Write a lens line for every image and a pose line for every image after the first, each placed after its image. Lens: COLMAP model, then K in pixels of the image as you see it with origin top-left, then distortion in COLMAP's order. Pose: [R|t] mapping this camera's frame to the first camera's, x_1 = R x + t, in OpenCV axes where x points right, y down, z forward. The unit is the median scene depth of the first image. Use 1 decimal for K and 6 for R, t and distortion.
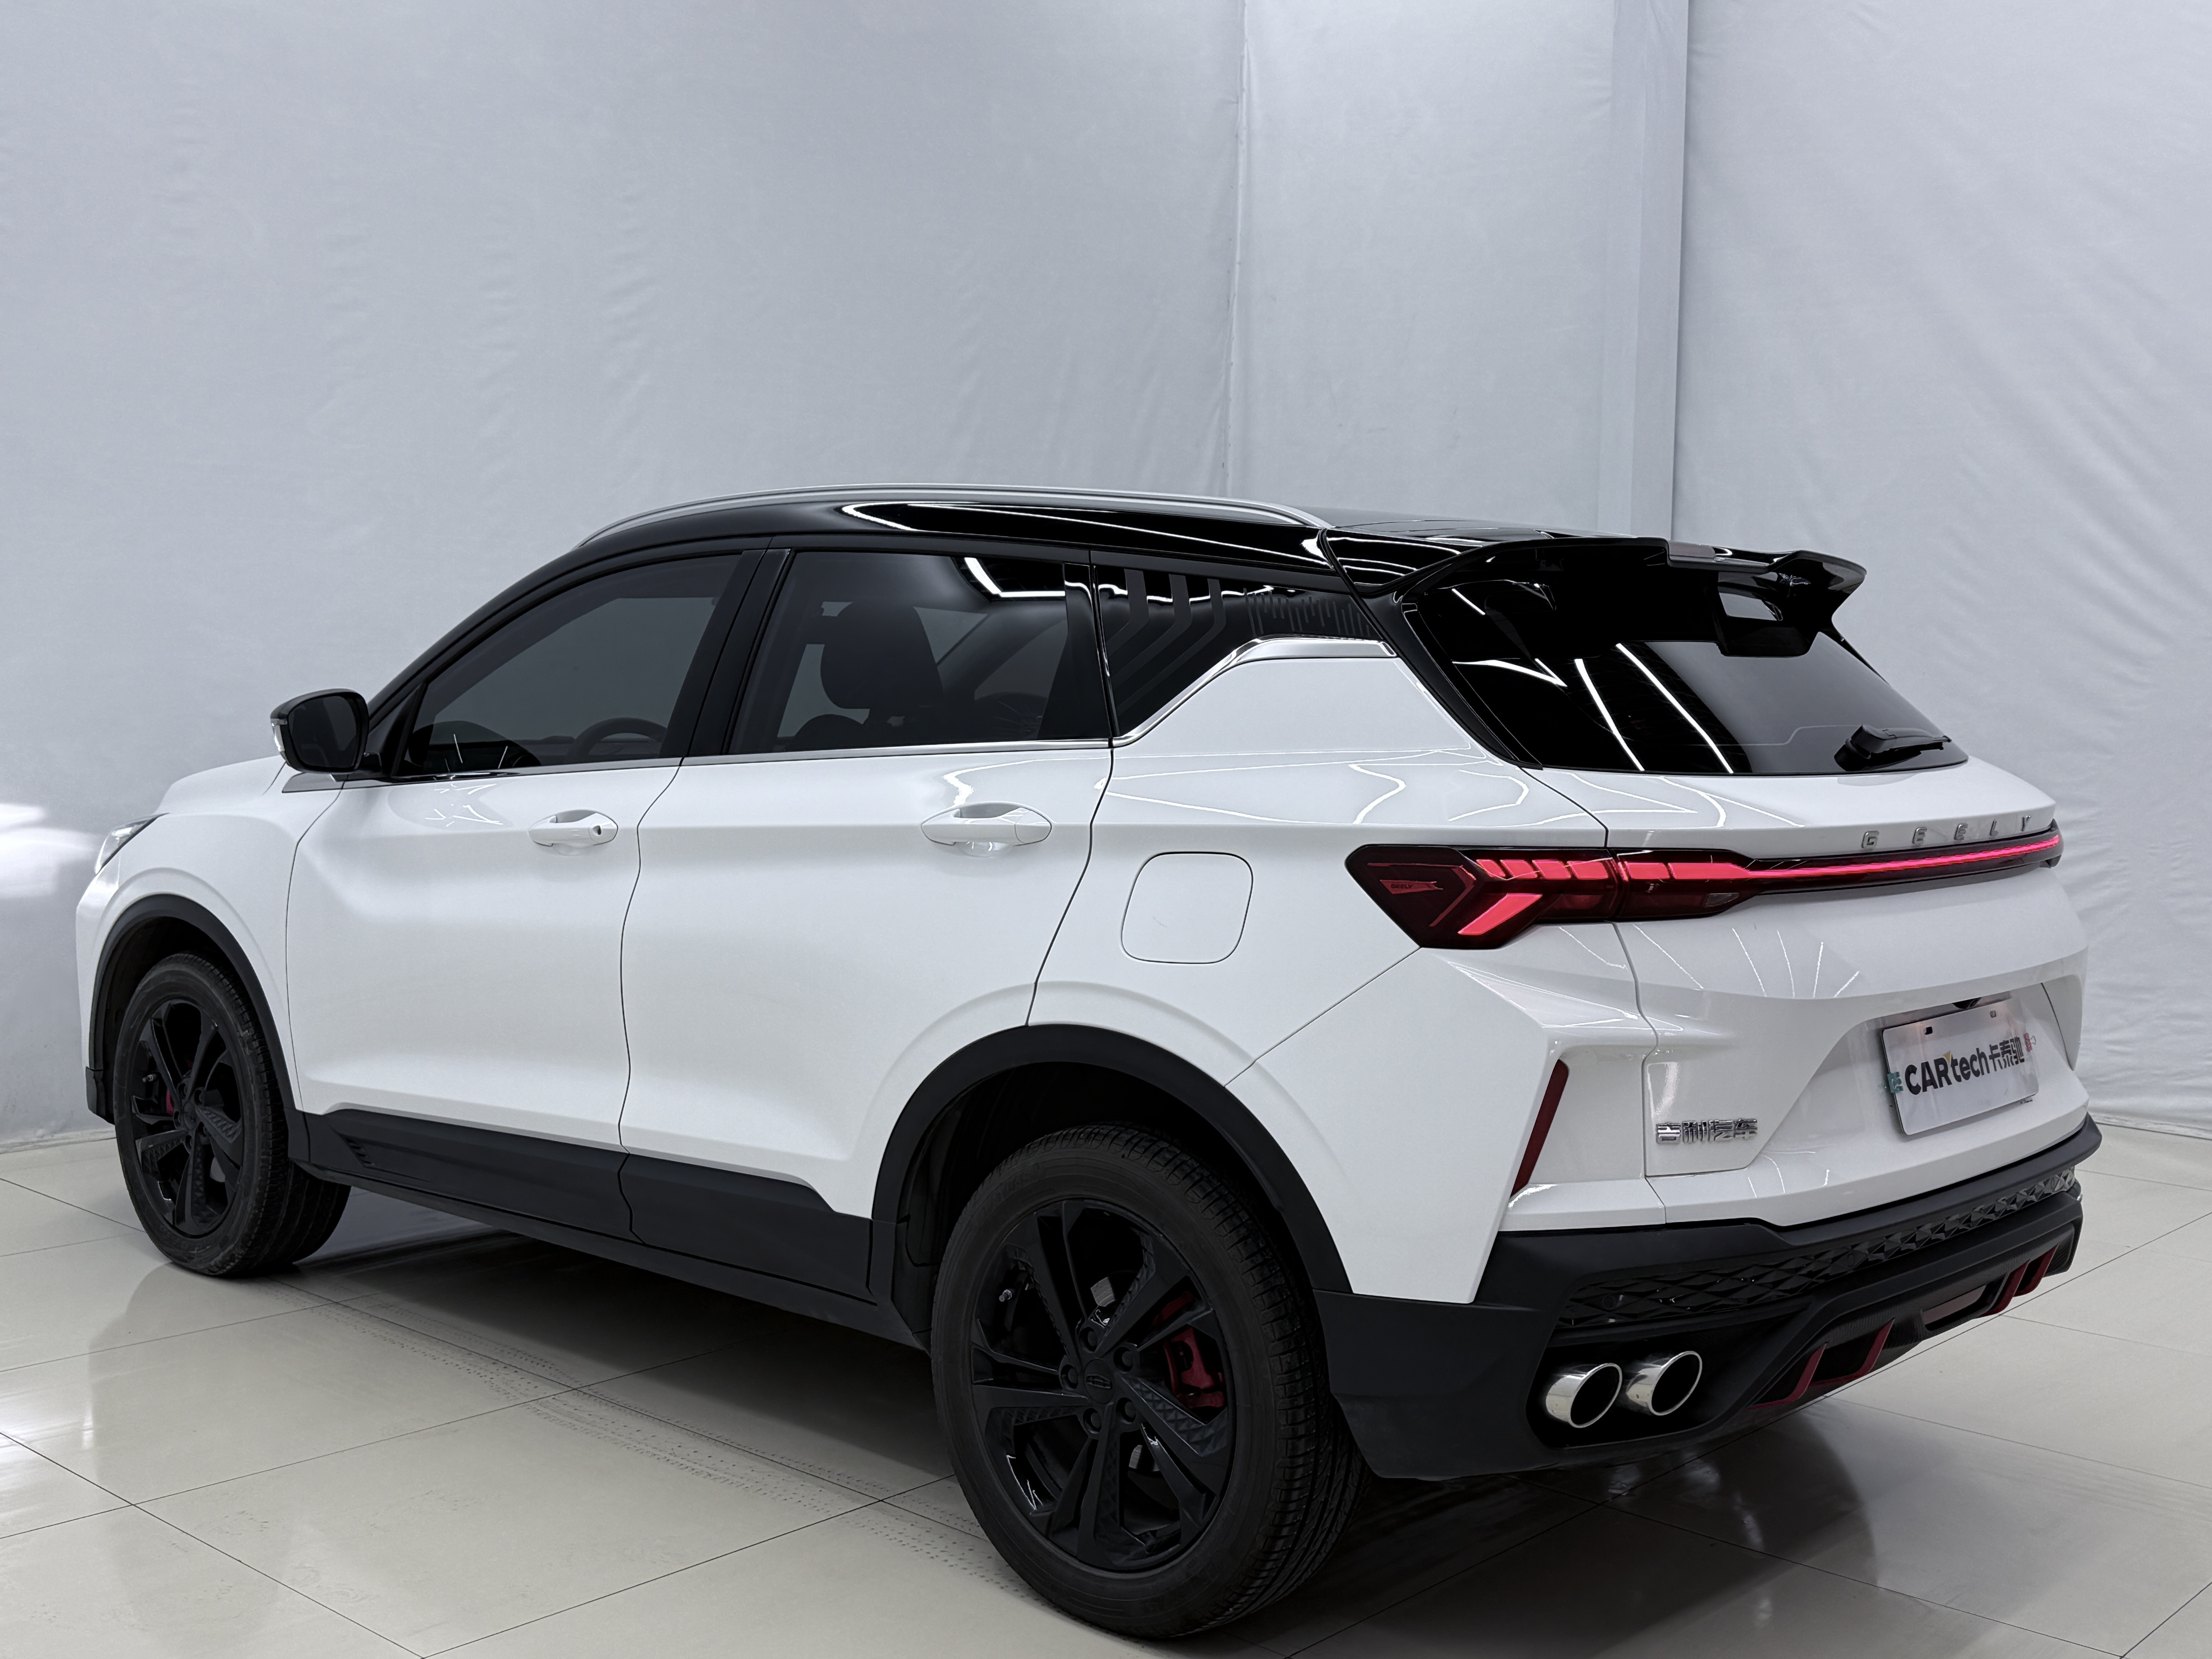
lens RADIAL K [[2194.7, 0, 1106.0], [0, 2194.7, 829.5], [0, 0, 1]] dist [0.100453, -0.371936]
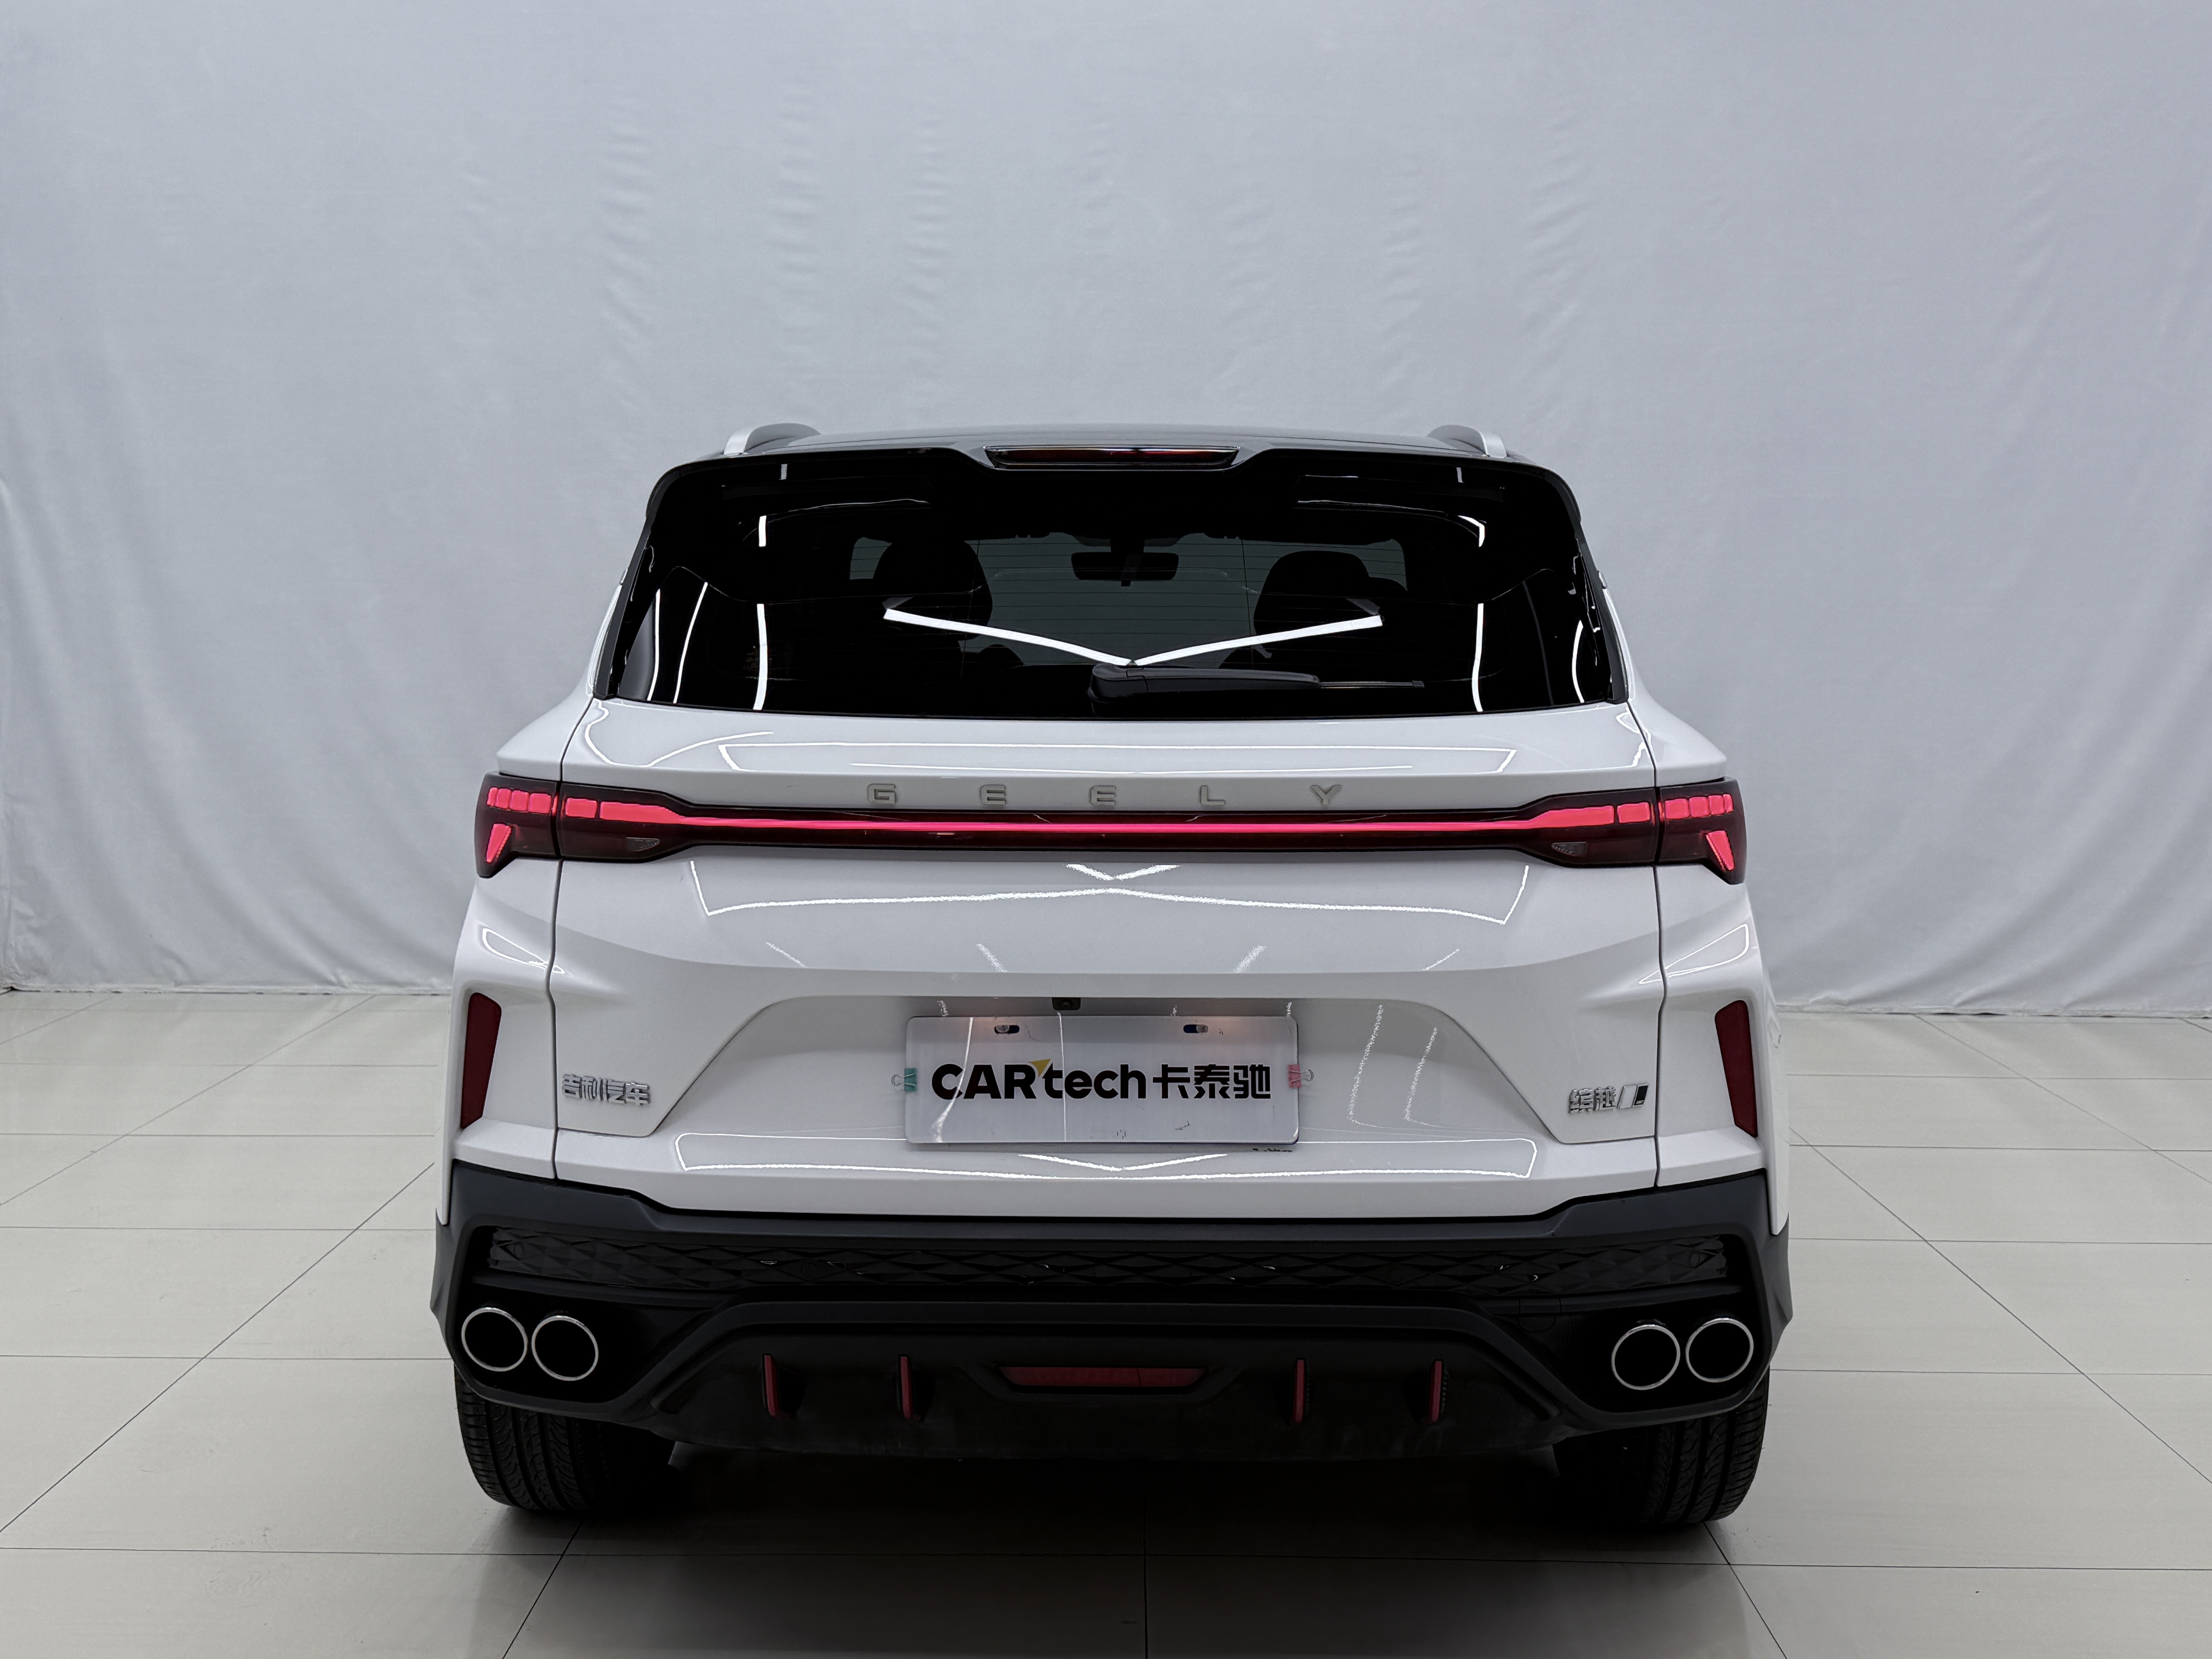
lens RADIAL K [[2194.7, 0, 1106.0], [0, 2194.7, 829.5], [0, 0, 1]] dist [0.100453, -0.371936]
pose [[0.682020, 0.055555, -0.729220, 0.896908], [-0.036485, 0.998454, 0.041944, -0.016733], [0.730423, -0.002001, 0.682993, 0.425770]]
